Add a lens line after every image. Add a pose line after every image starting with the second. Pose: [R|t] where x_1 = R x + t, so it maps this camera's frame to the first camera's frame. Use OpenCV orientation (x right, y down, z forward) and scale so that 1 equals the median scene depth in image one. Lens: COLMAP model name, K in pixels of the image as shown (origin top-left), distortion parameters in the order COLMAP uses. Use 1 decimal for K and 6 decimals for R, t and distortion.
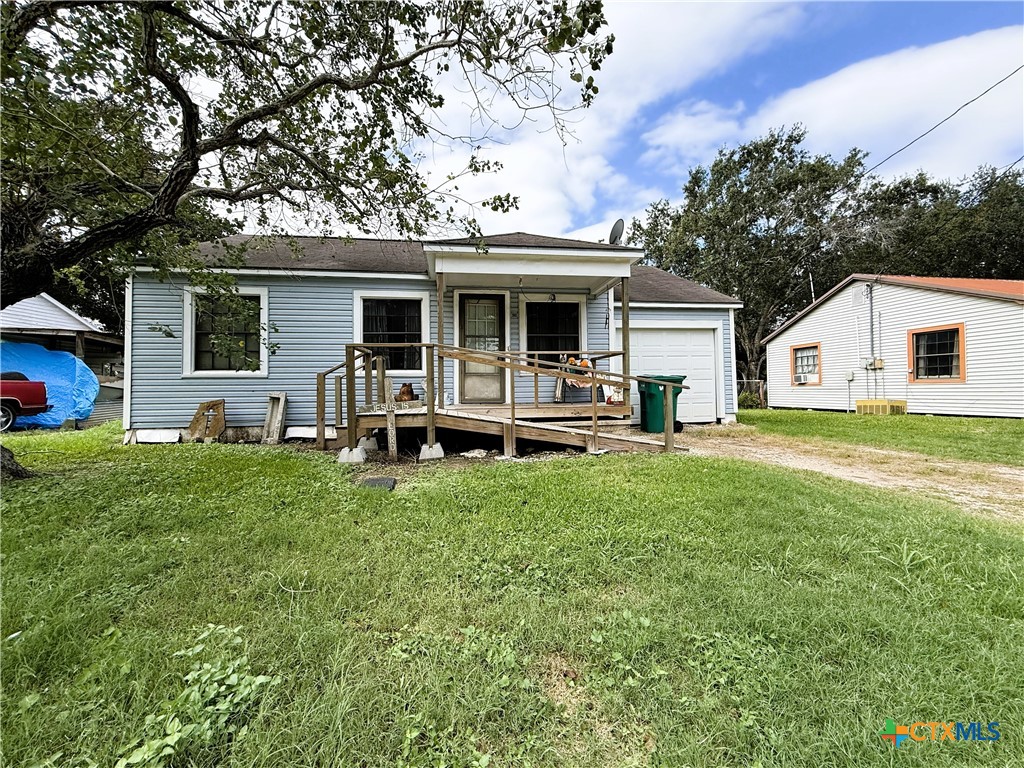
lens RADIAL K [[408.9, 0, 508.2], [0, 408.9, 379.5], [0, 0, 1]] dist [0.001974, 0.000428]
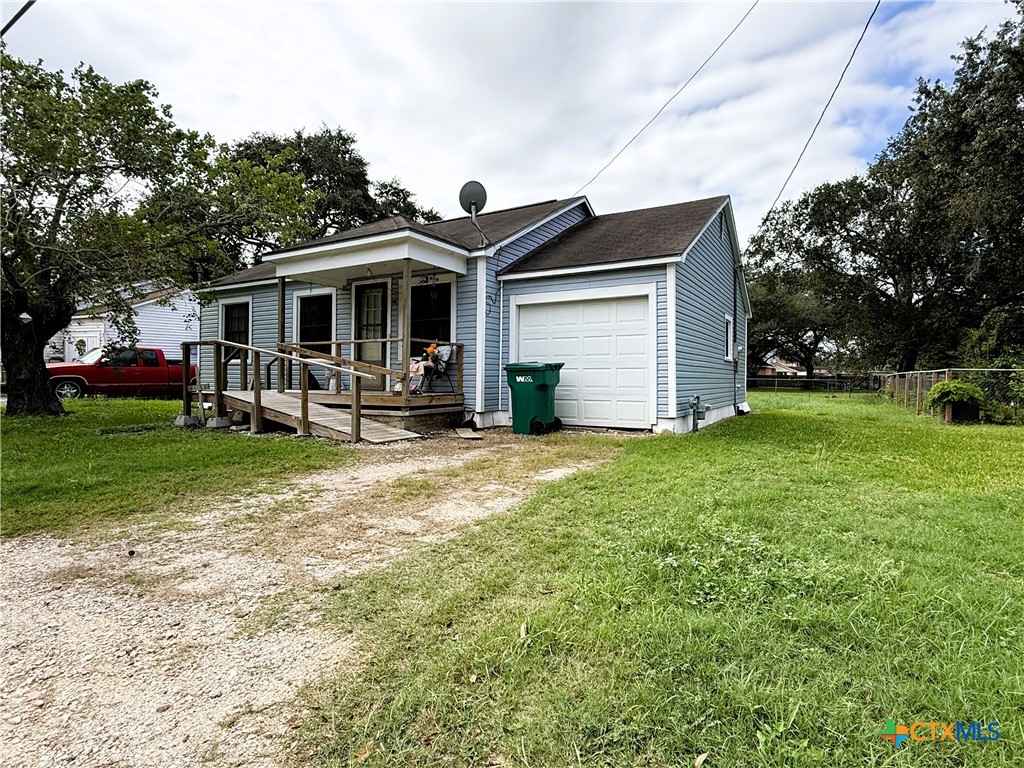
lens RADIAL K [[525.3, 0, 506.8], [0, 525.3, 381.7], [0, 0, 1]] dist [0.003591, -0.000175]
pose [[0.781641, 0.023751, -0.623277, 1.042999], [-0.001292, 0.999334, 0.036461, -0.011874], [0.623728, -0.027695, 0.781151, 0.176987]]
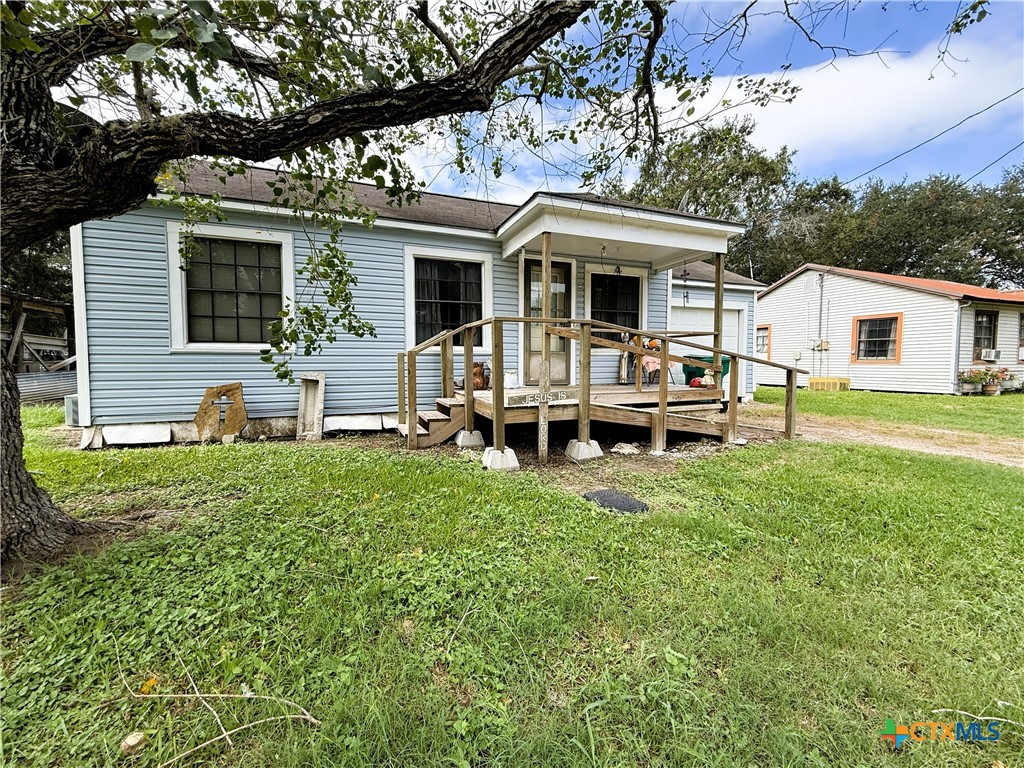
lens RADIAL K [[408.9, 0, 504.3], [0, 408.9, 380.3], [0, 0, 1]] dist [0.001974, 0.000428]
pose [[0.973369, -0.001177, 0.229241, -0.360708], [-0.015515, 0.997356, 0.070996, -0.014718], [-0.228718, -0.072662, 0.970777, 0.153970]]
